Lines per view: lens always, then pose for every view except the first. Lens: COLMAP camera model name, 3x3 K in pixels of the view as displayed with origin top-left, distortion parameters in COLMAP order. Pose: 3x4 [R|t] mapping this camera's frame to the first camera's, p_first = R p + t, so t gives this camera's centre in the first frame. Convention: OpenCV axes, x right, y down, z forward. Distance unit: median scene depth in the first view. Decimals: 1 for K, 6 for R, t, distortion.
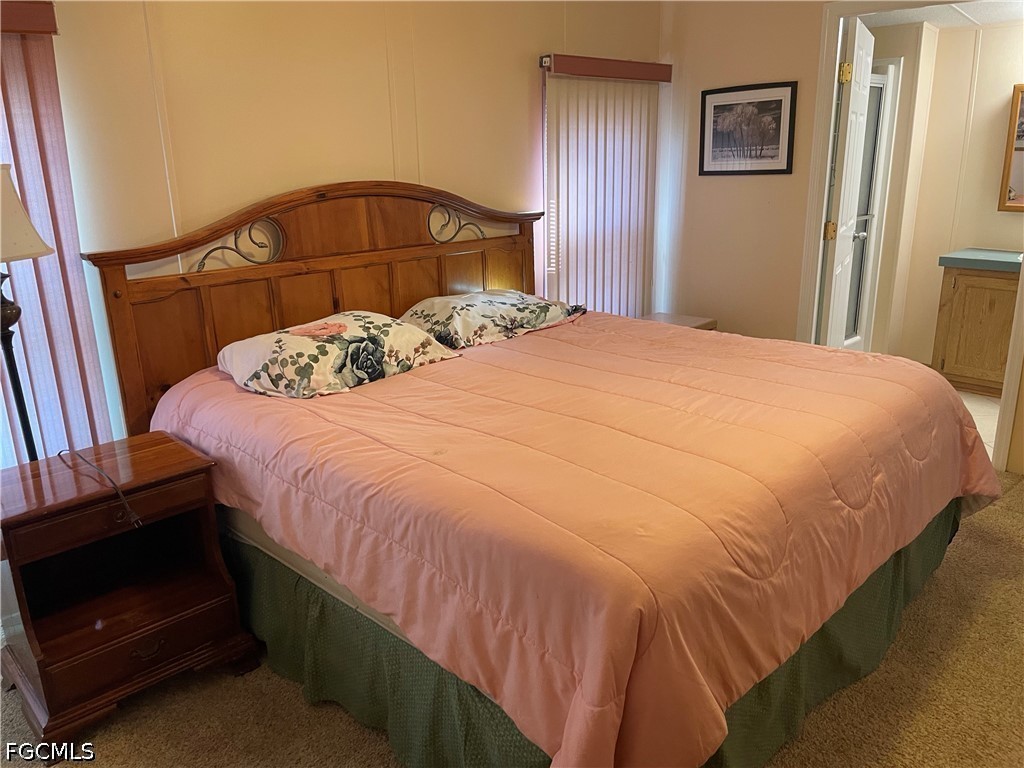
lens RADIAL K [[784.5, 0, 516.3], [0, 784.5, 376.1], [0, 0, 1]] dist [0.092737, -0.137634]
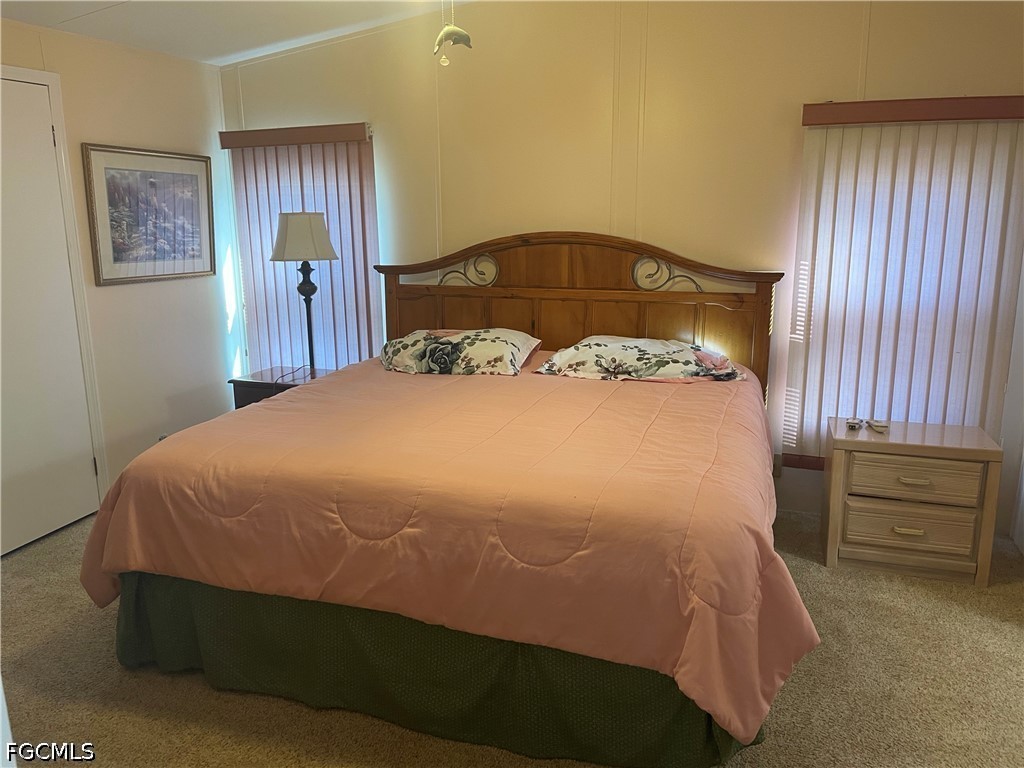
lens RADIAL K [[776.7, 0, 512.0], [0, 776.7, 384.0], [0, 0, 1]] dist [0.097315, -0.141838]
pose [[0.442476, 0.214931, -0.870643, 0.958725], [-0.248045, 0.962311, 0.111499, -0.143408], [0.861794, 0.166623, 0.479112, 0.414429]]
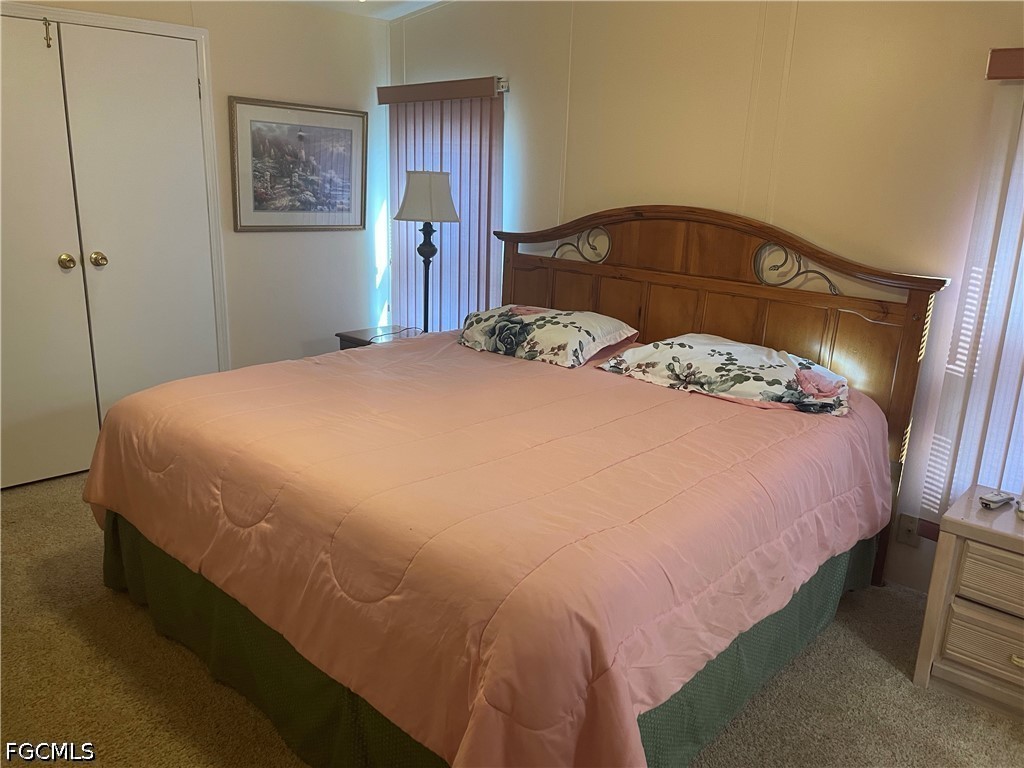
lens RADIAL K [[776.7, 0, 512.0], [0, 776.7, 384.0], [0, 0, 1]] dist [0.097315, -0.141838]
pose [[0.042211, 0.291663, -0.955589, 0.923108], [-0.307634, 0.913768, 0.265309, -0.256925], [0.950568, 0.282773, 0.128296, 0.780530]]
